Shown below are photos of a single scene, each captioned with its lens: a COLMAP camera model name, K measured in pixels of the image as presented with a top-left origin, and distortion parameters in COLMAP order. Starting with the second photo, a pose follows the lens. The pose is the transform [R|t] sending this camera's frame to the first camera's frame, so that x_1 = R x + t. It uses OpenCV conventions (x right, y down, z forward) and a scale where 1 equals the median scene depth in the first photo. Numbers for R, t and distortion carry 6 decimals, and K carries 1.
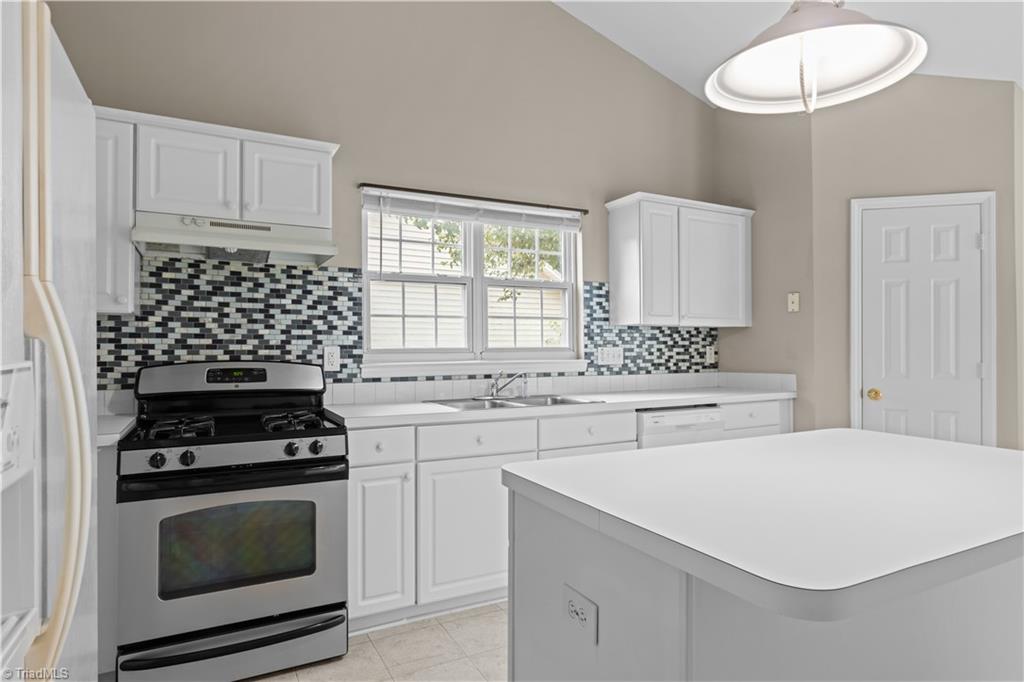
lens RADIAL K [[576.5, 0, 512.0], [0, 576.5, 341.0], [0, 0, 1]] dist [-0.002972, 0.000174]
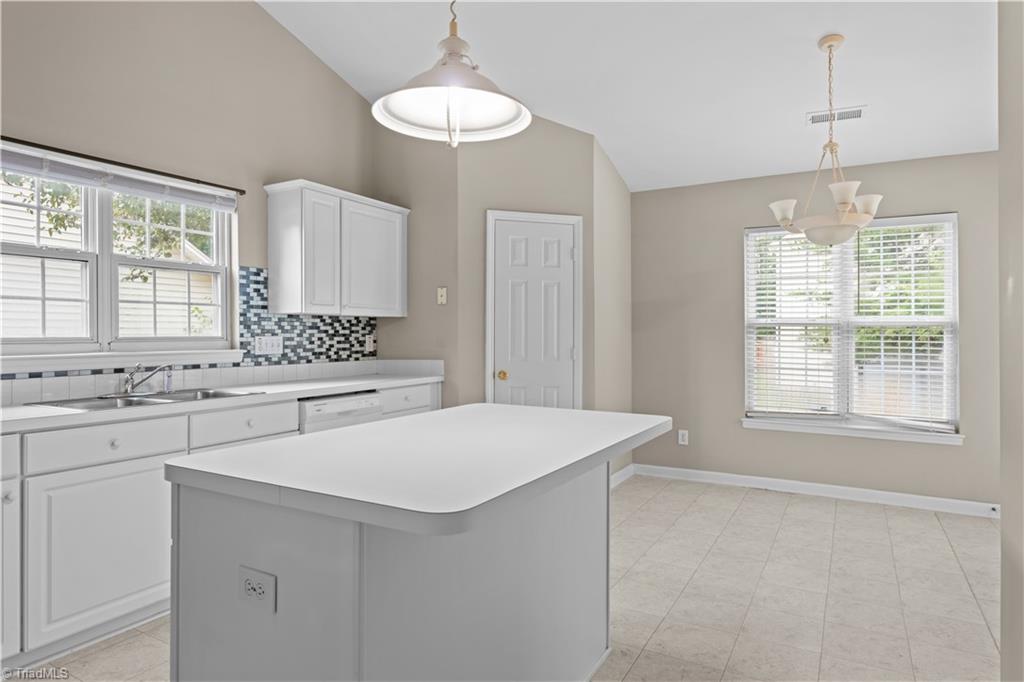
lens RADIAL K [[604.4, 0, 510.2], [0, 604.4, 329.6], [0, 0, 1]] dist [-0.001337, 0.002181]
pose [[0.844076, 0.003822, 0.536210, -0.030132], [-0.004412, 0.999990, -0.000183, -0.001791], [-0.536205, -0.002212, 0.844085, -0.064527]]
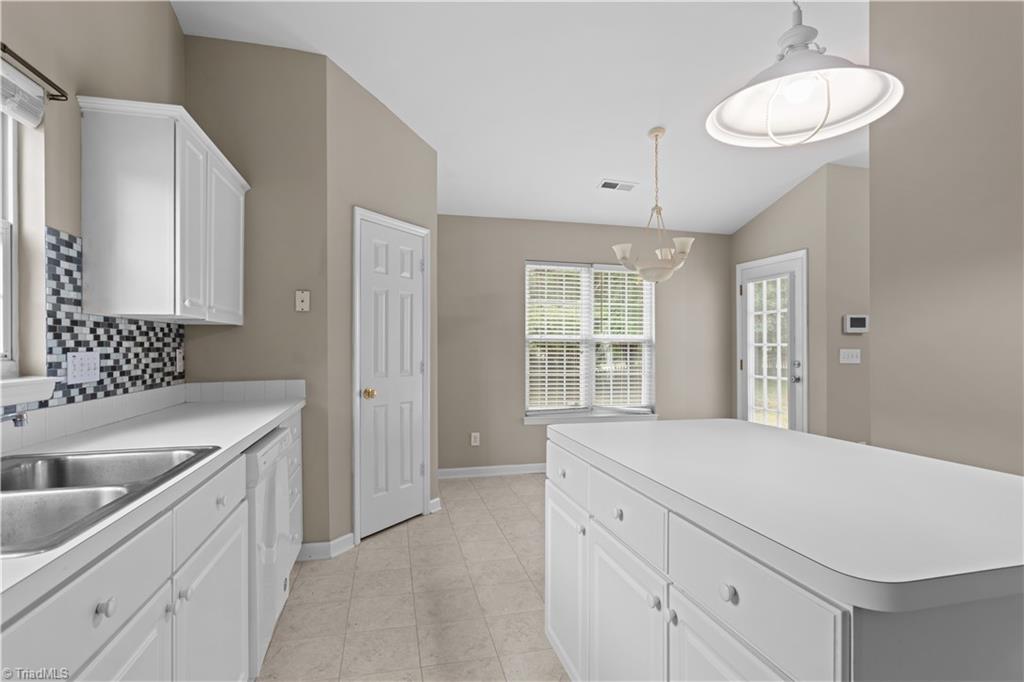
lens RADIAL K [[515.1, 0, 515.3], [0, 515.1, 342.8], [0, 0, 1]] dist [-0.001709, 0.000202]
pose [[0.239562, 0.007802, 0.970850, -0.223566], [-0.009186, 0.999941, -0.005769, 0.000604], [-0.970838, -0.007536, 0.239620, 0.474779]]
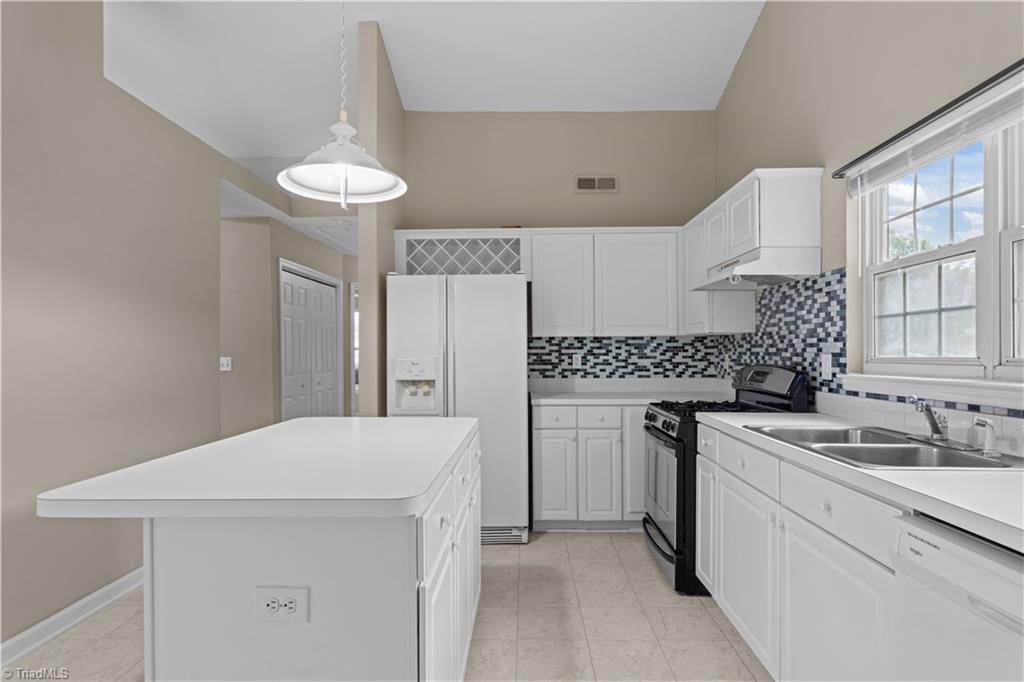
lens RADIAL K [[547.3, 0, 513.7], [0, 547.3, 350.7], [0, 0, 1]] dist [-0.001904, -0.000190]
pose [[-0.482418, -0.001979, -0.875939, 0.594028], [0.006407, 0.999963, -0.005788, 0.004397], [0.875918, -0.008405, -0.482387, 0.784289]]
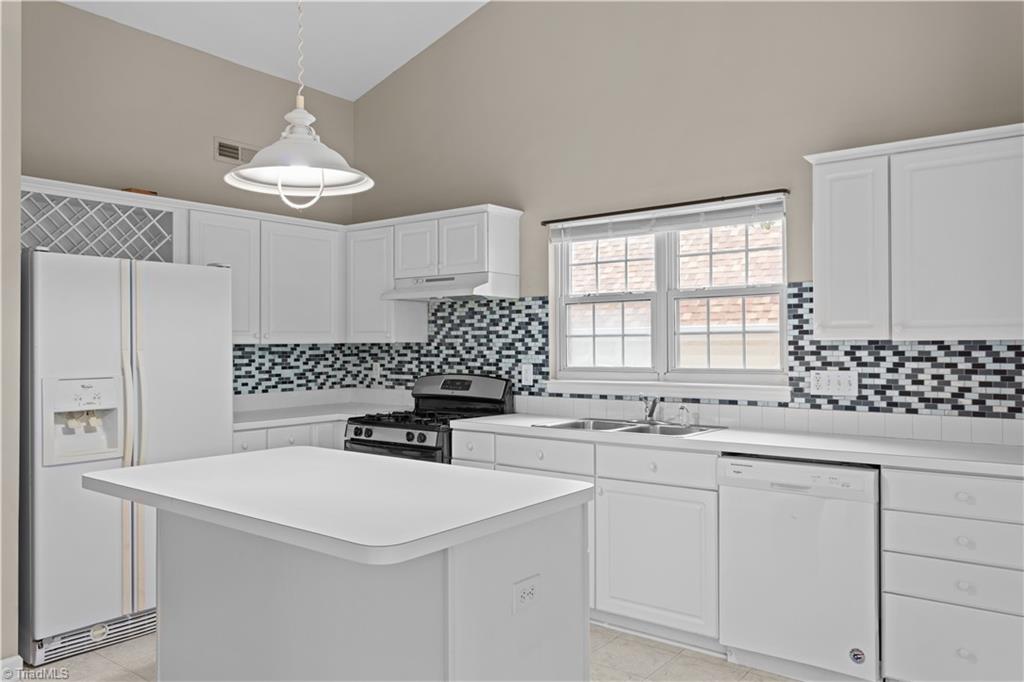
lens RADIAL K [[755.3, 0, 512.0], [0, 755.3, 341.0], [0, 0, 1]] dist [0.012999, 0.002485]
pose [[0.419968, -0.008574, -0.907498, 0.866309], [0.007375, 0.999955, -0.006035, -0.023575], [0.907509, -0.004158, 0.420012, 0.254422]]
